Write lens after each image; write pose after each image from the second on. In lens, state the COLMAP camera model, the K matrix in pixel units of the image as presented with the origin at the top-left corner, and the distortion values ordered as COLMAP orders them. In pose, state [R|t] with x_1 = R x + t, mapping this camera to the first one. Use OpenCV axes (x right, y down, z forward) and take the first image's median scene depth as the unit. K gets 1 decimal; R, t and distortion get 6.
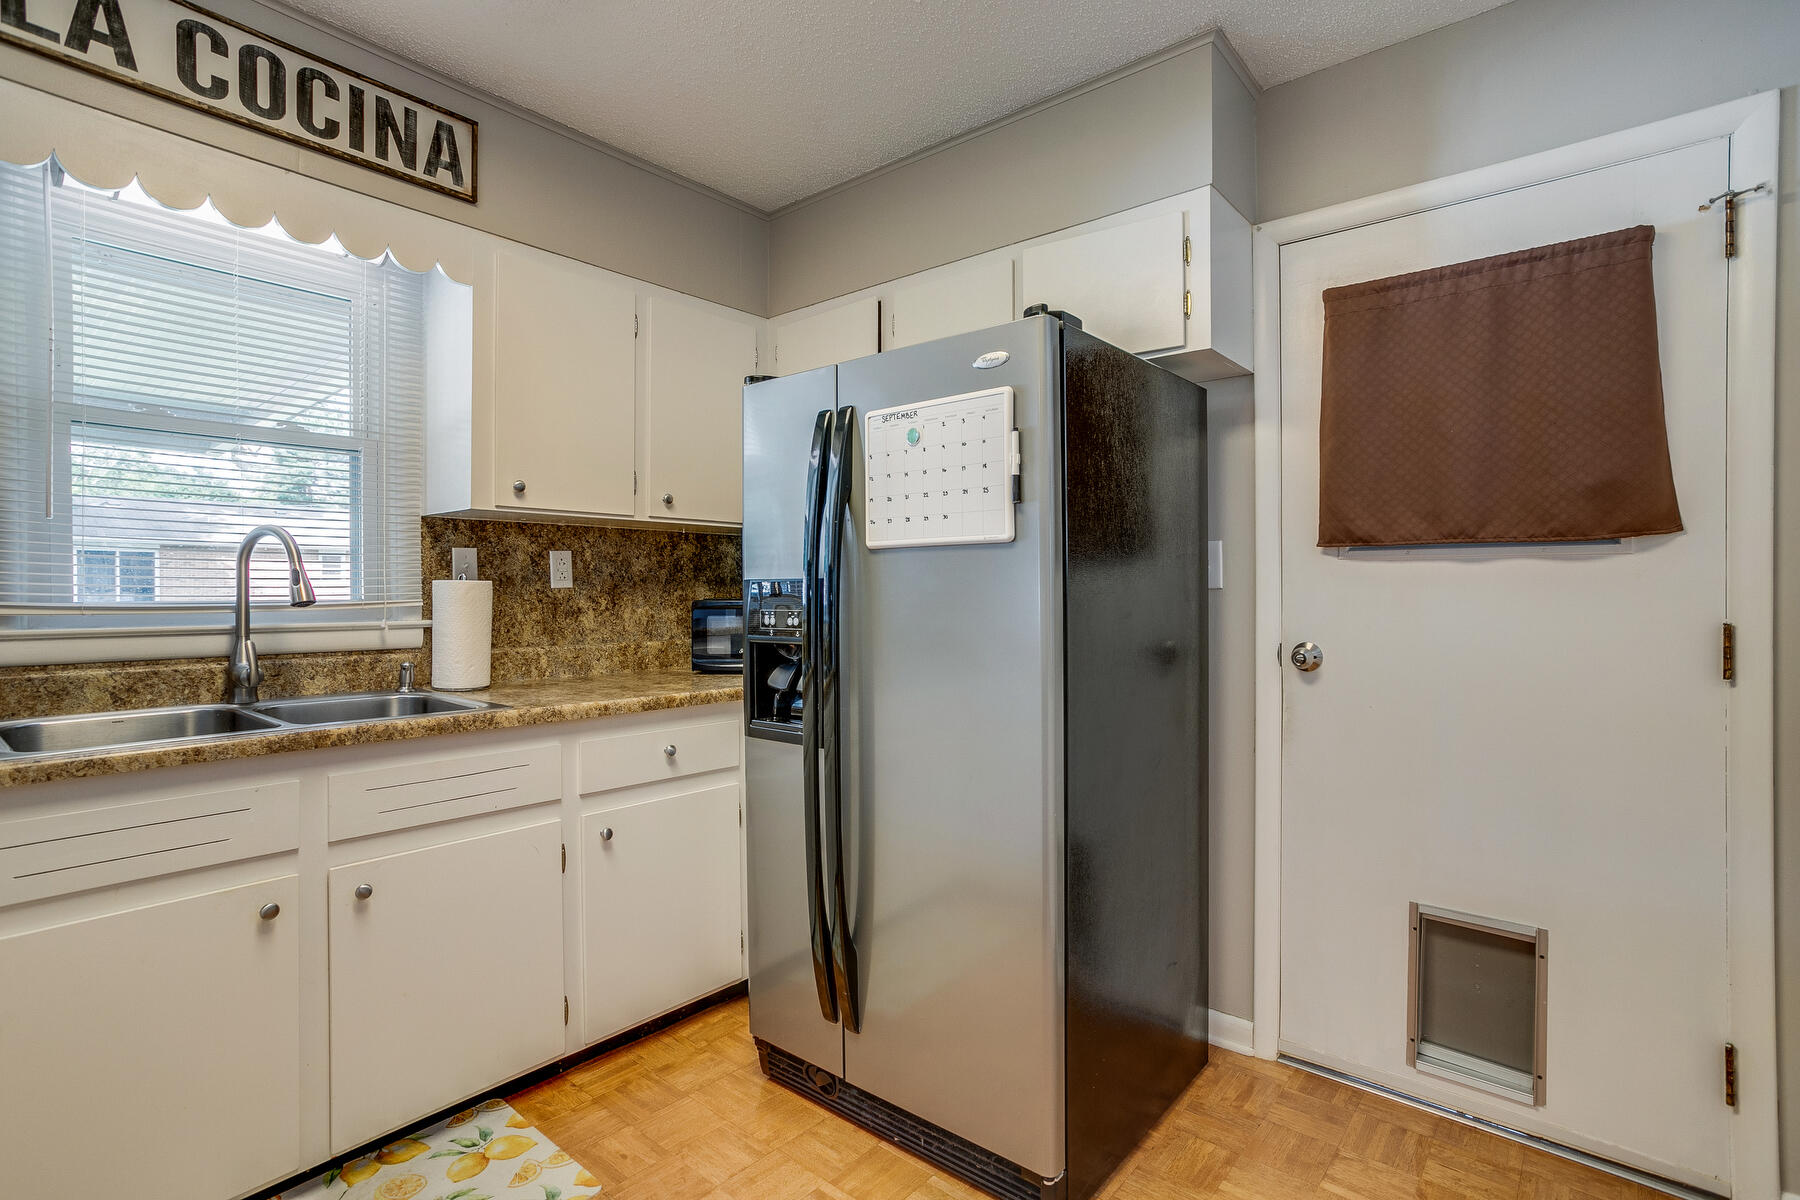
lens RADIAL K [[878.3, 0, 914.7], [0, 878.3, 595.5], [0, 0, 1]] dist [-0.048200, 0.028108]
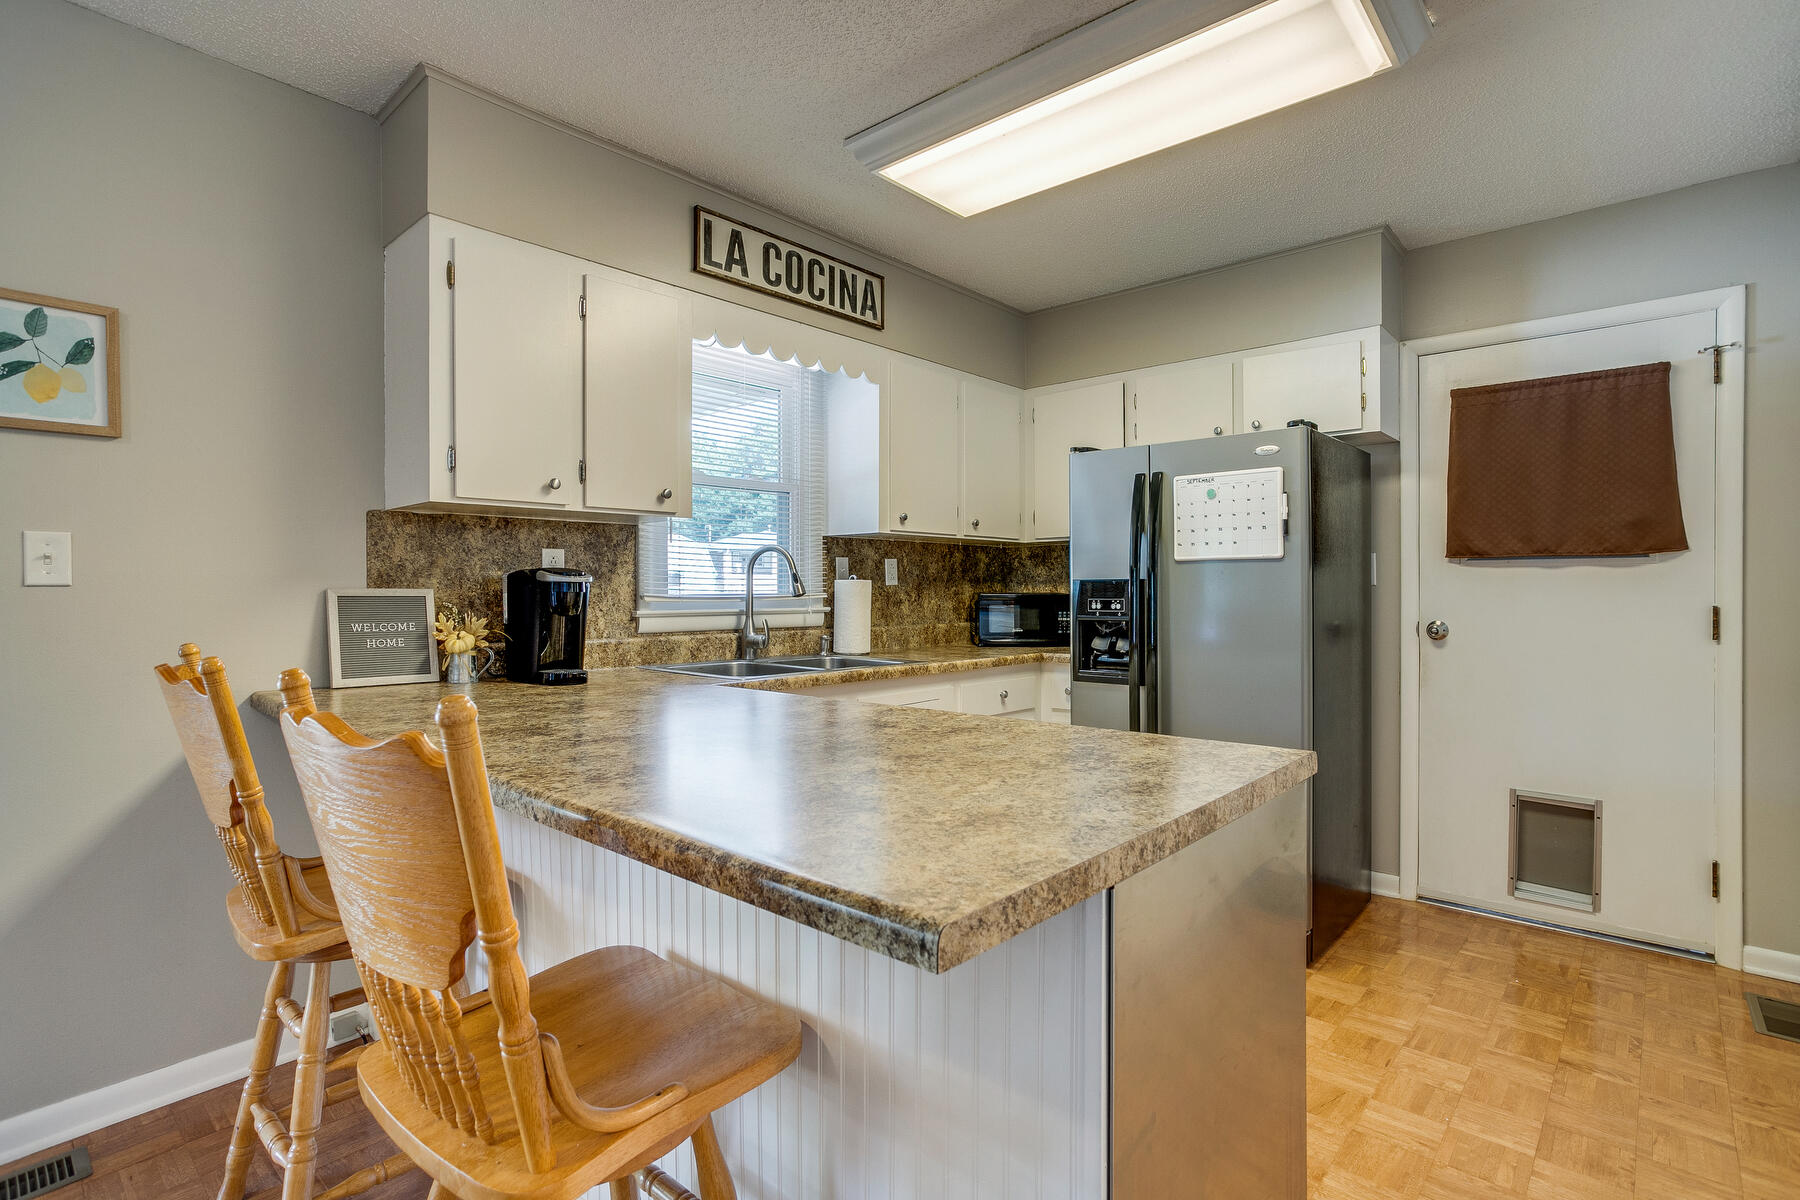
lens RADIAL K [[878.3, 0, 914.7], [0, 878.3, 595.5], [0, 0, 1]] dist [-0.048200, 0.028108]
pose [[0.999368, -0.000237, -0.035554, -0.442795], [0.000348, 0.999995, 0.003103, 0.005145], [0.035553, -0.003113, 0.999363, -0.587223]]
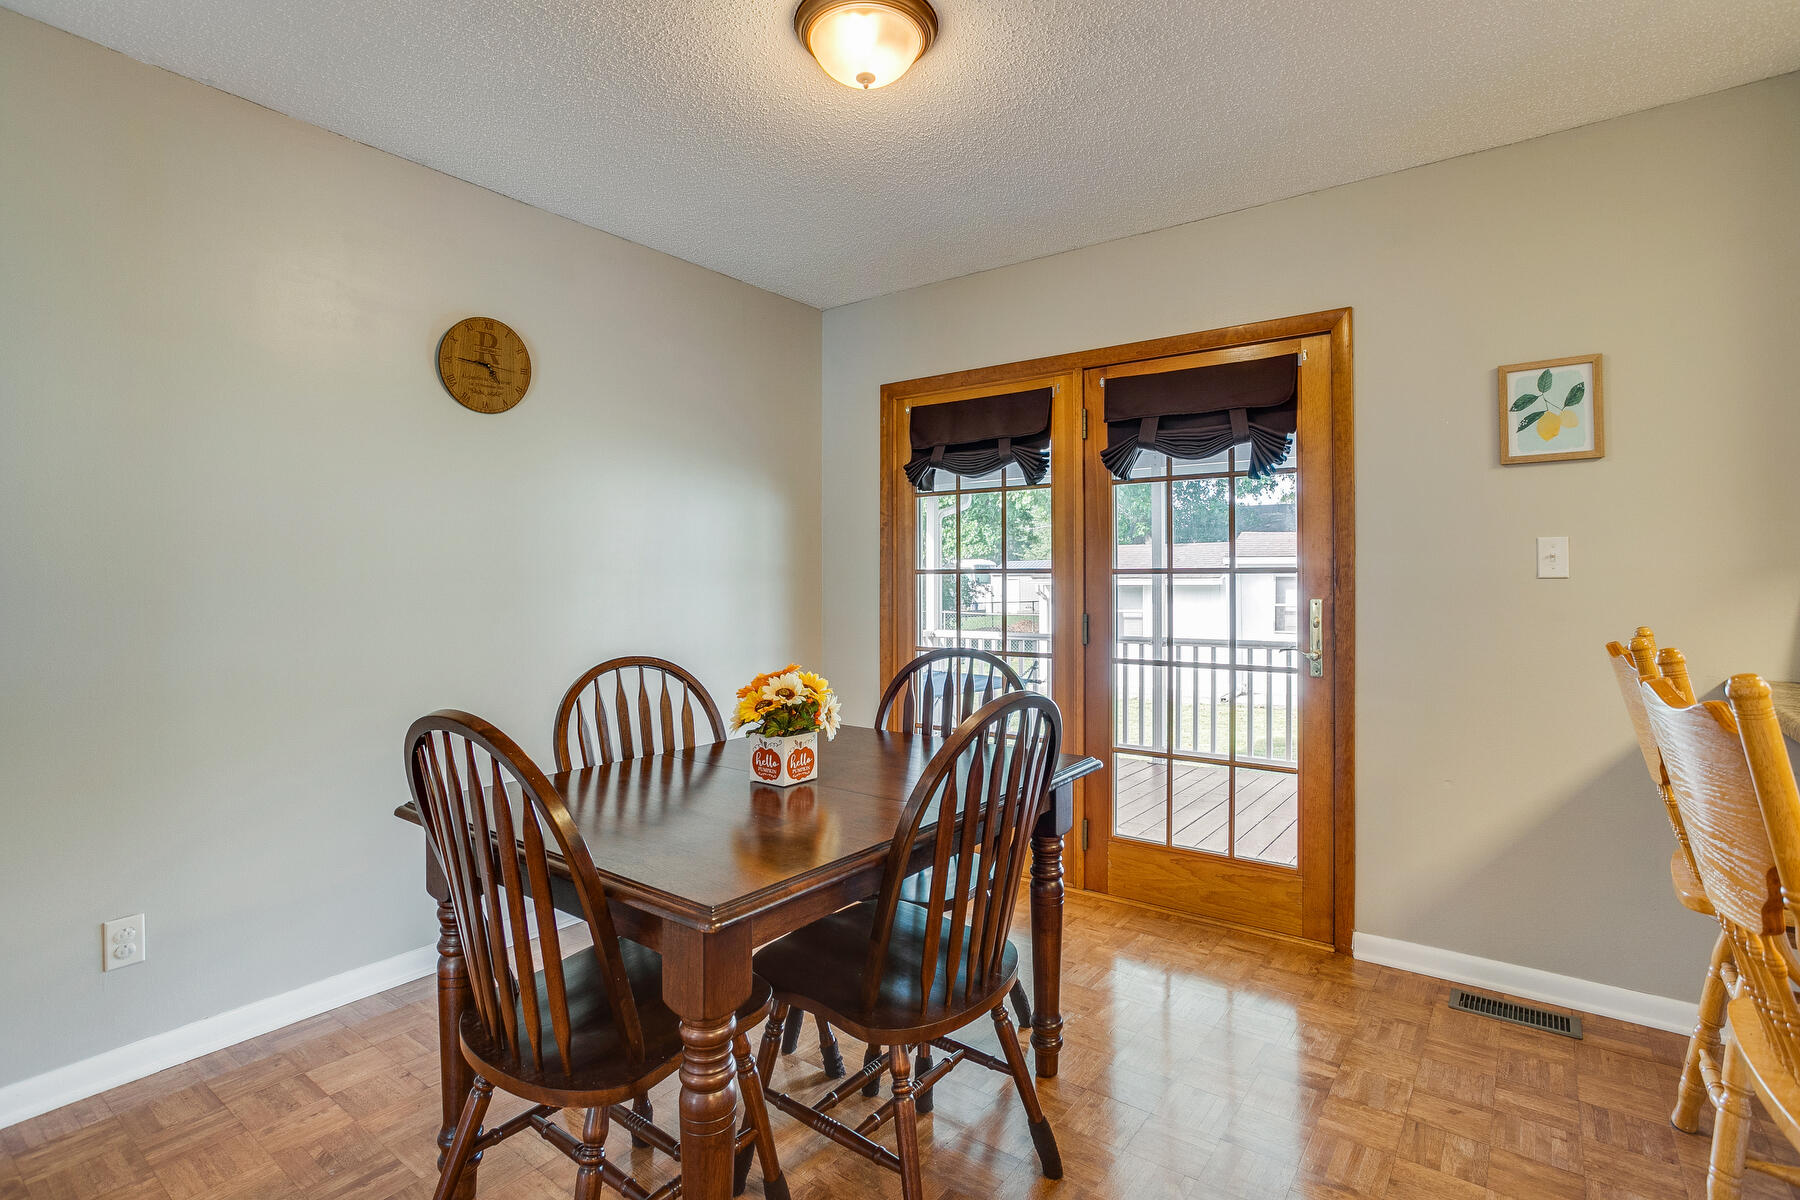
lens RADIAL K [[855.0, 0, 900.5], [0, 855.0, 569.1], [0, 0, 1]] dist [-0.059824, 0.030200]
pose [[0.036583, -0.012598, -0.999251, -0.251285], [-0.003047, 0.999914, -0.012718, 0.002225], [0.999326, 0.003510, 0.036542, -0.666915]]
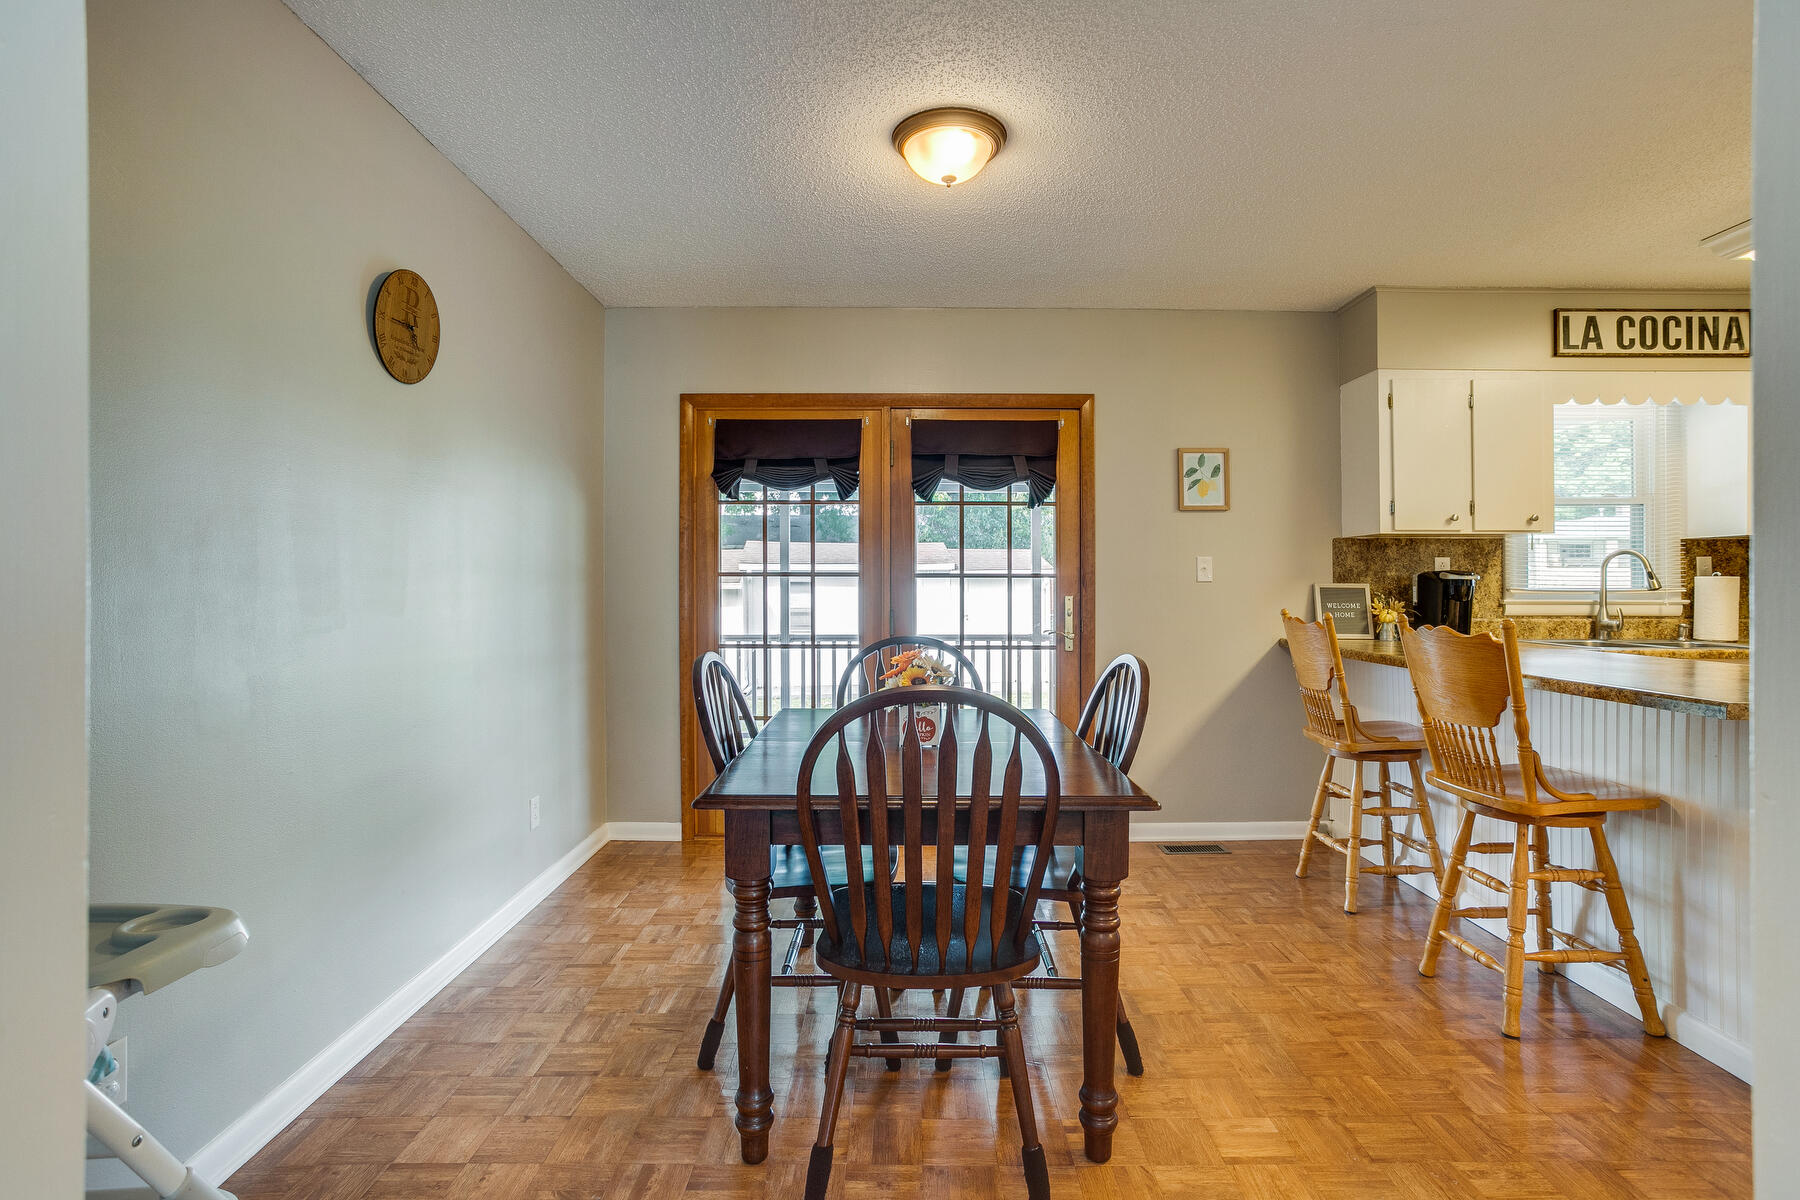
lens RADIAL K [[857.1, 0, 903.4], [0, 857.1, 578.7], [0, 0, 1]] dist [-0.045573, 0.024634]
pose [[0.627658, -0.003580, -0.778481, -0.300011], [-0.005240, 0.999947, -0.008824, 0.010954], [0.778471, 0.009617, 0.627606, -1.502554]]
